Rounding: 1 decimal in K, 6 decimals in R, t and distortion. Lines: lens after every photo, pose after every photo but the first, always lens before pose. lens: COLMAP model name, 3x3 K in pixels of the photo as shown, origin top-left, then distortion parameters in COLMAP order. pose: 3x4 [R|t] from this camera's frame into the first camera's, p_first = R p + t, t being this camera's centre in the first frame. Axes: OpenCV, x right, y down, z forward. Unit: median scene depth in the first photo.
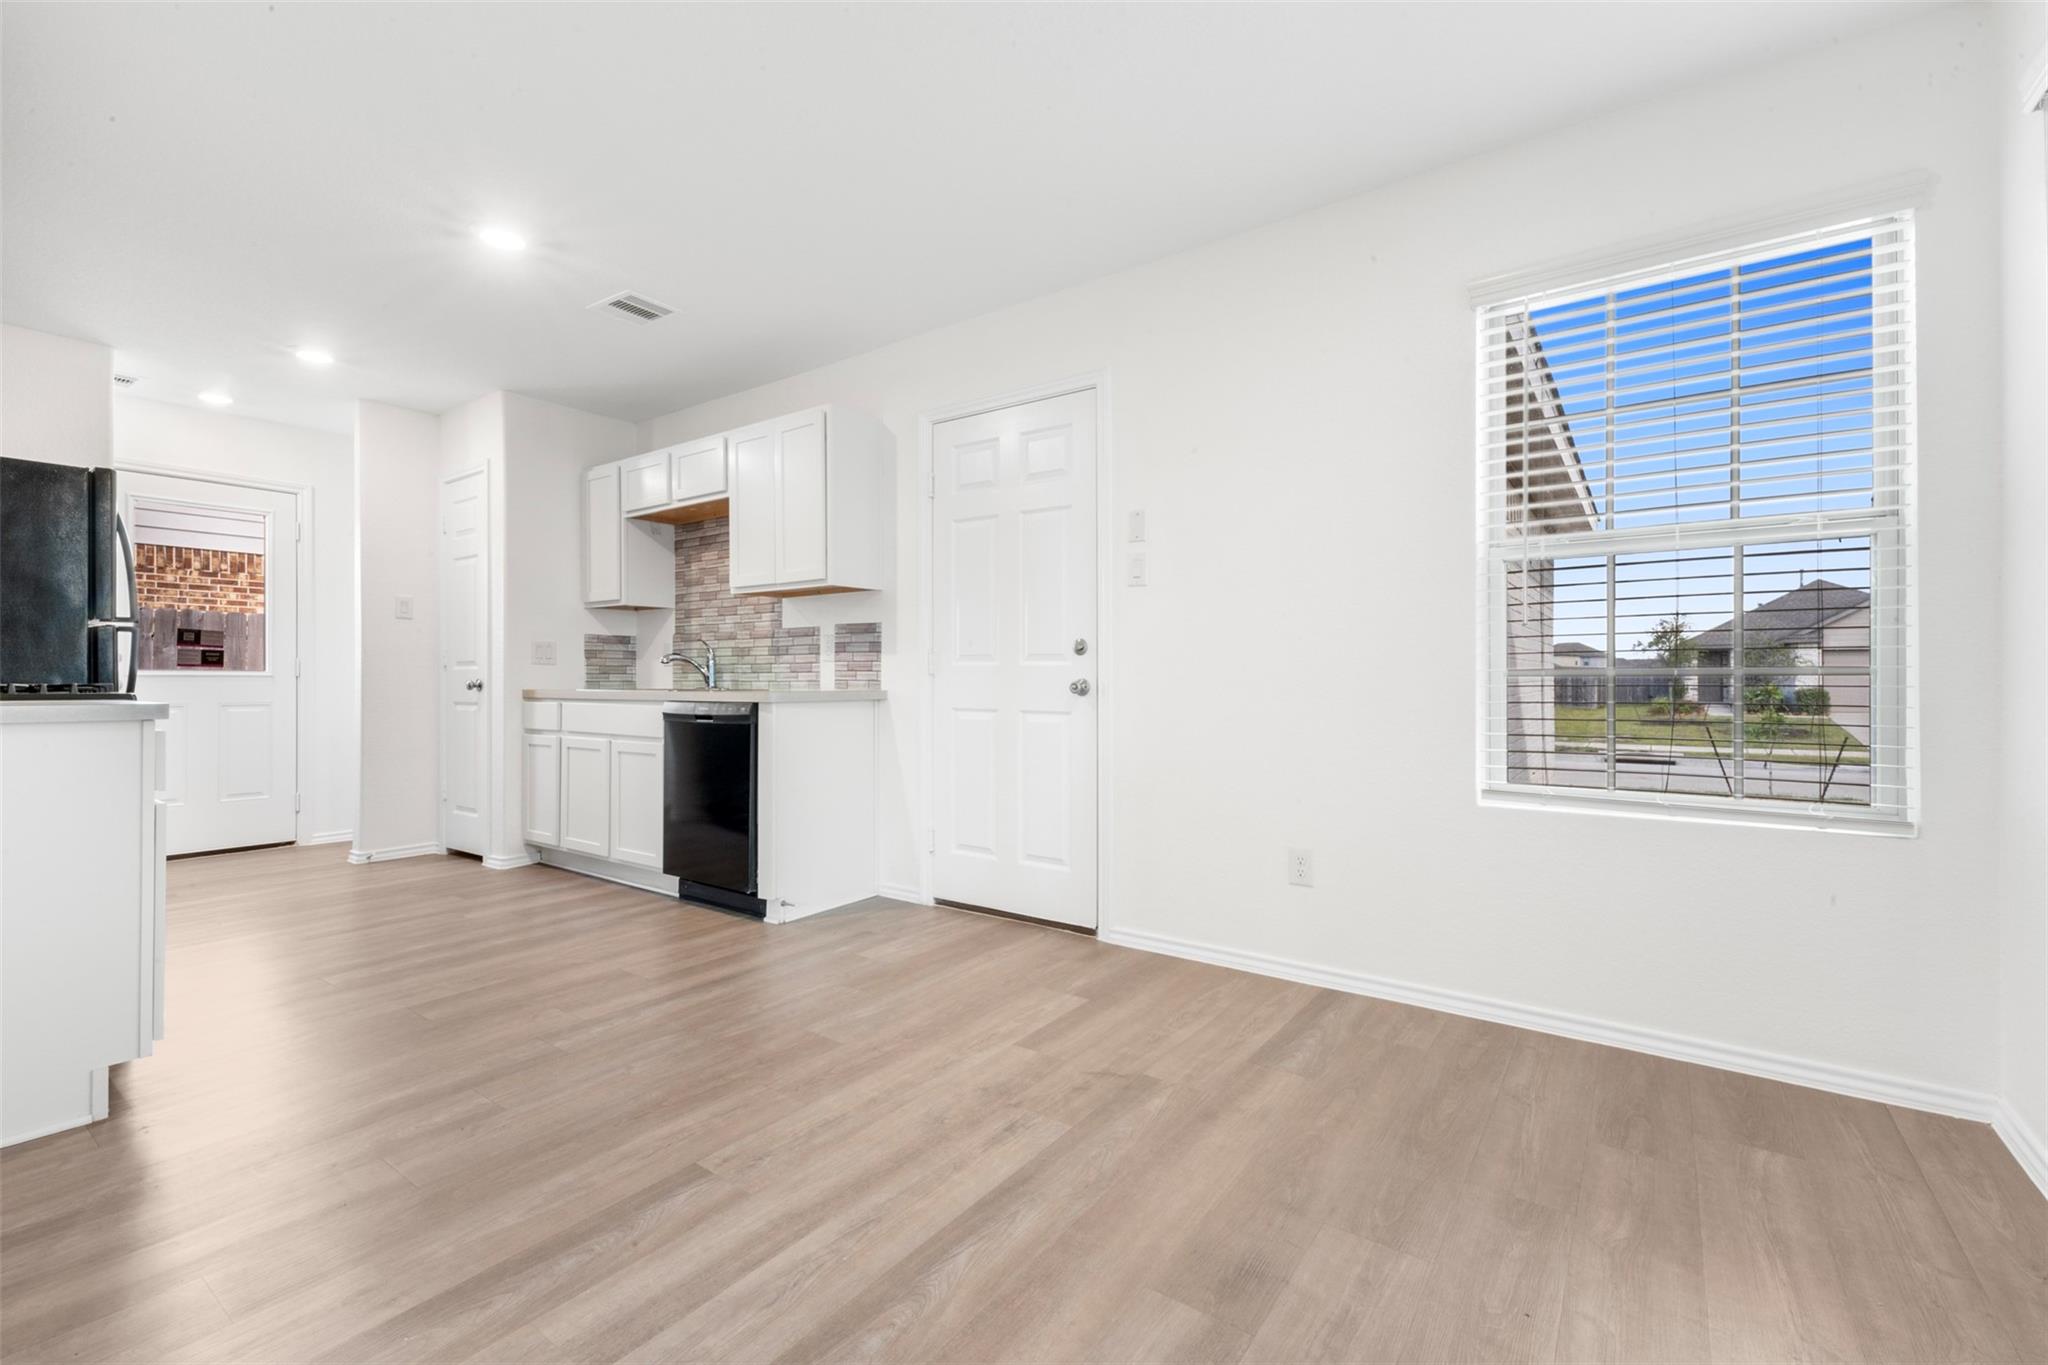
lens RADIAL K [[870.0, 0, 1021.5], [0, 870.0, 672.8], [0, 0, 1]] dist [0.005080, -0.000373]
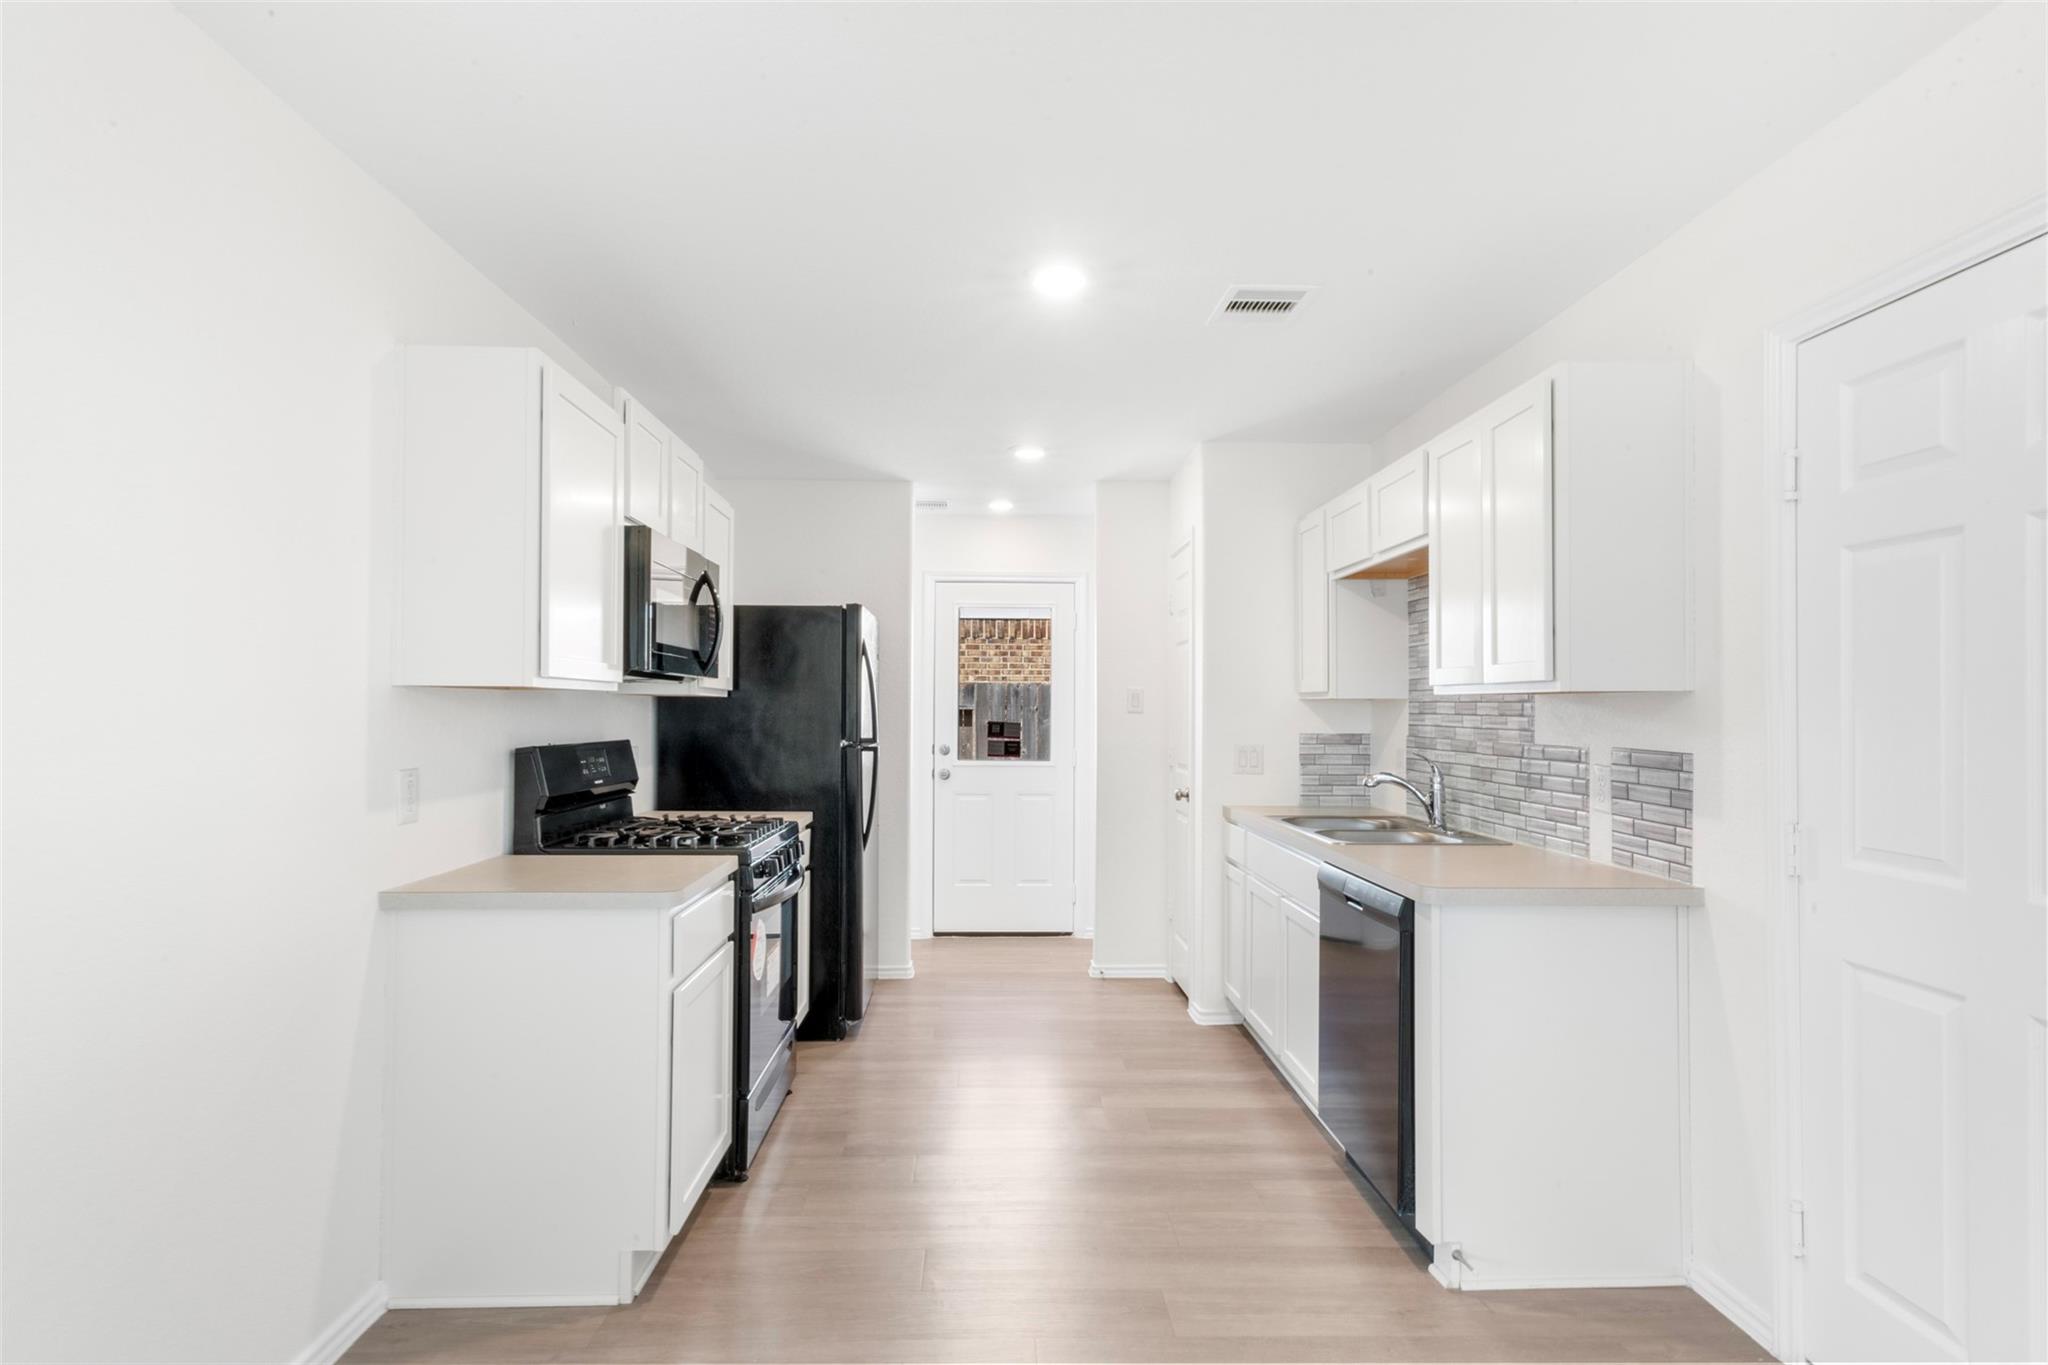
lens RADIAL K [[1024.0, 0, 1012.7], [0, 1024.0, 691.8], [0, 0, 1]] dist [0.005623, 0.000460]
pose [[0.600235, -0.009736, -0.799765, 0.079067], [0.002505, 0.999944, -0.010292, -0.083682], [0.799820, 0.004174, 0.600225, 0.294631]]
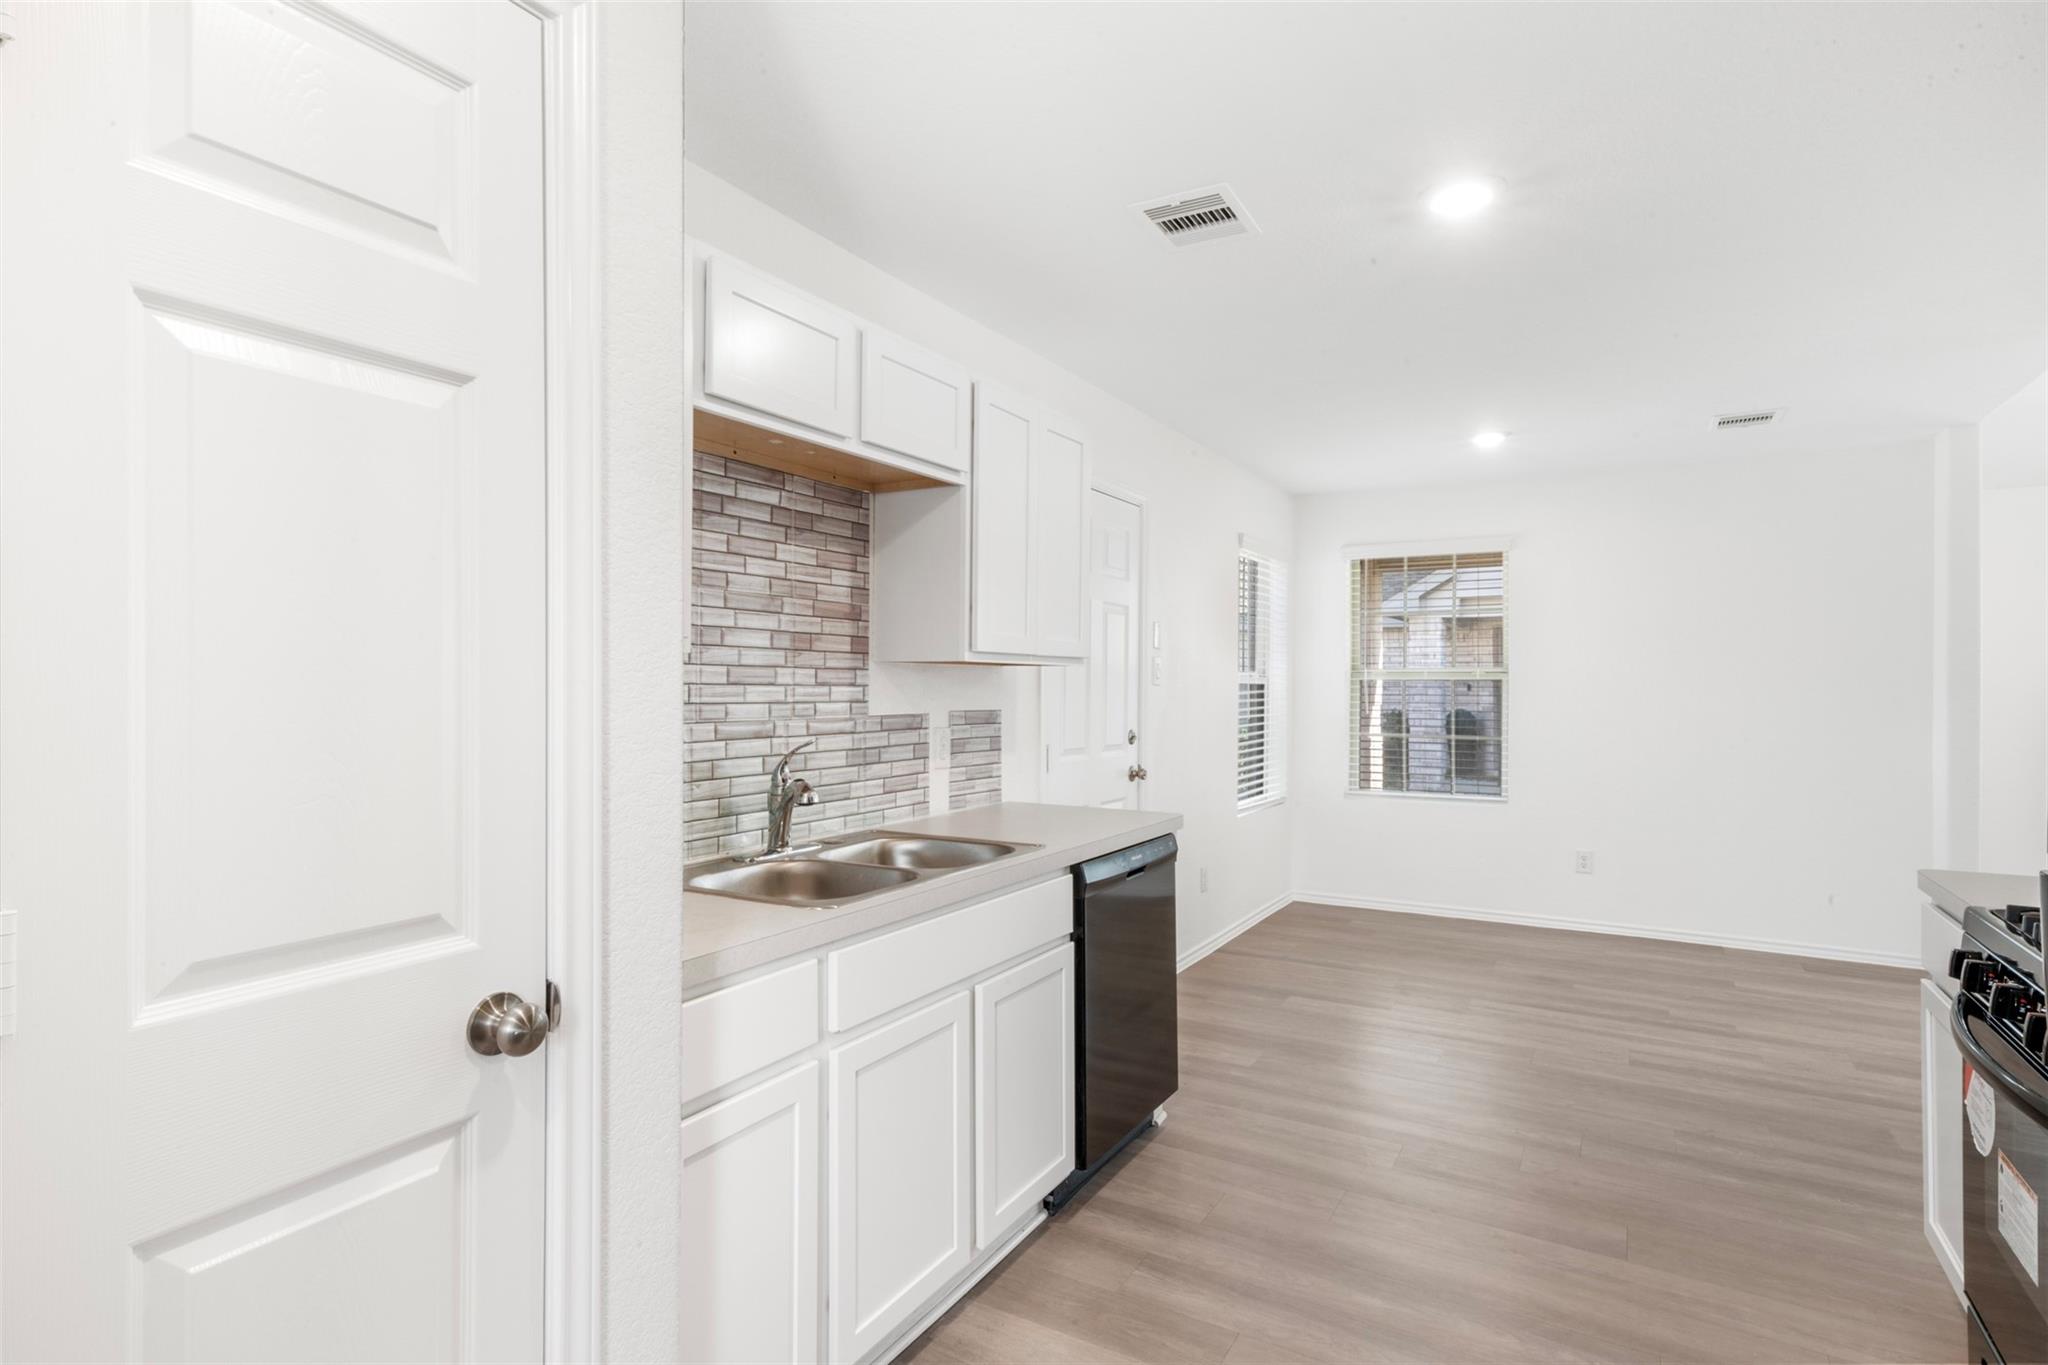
lens RADIAL K [[1024.0, 0, 1024.3], [0, 1024.0, 690.2], [0, 0, 1]] dist [0.005623, 0.000460]
pose [[-0.082611, -0.003286, 0.996576, -0.961237], [-0.008902, 0.999957, 0.002559, -0.072152], [-0.996542, -0.008660, -0.082636, 0.990008]]
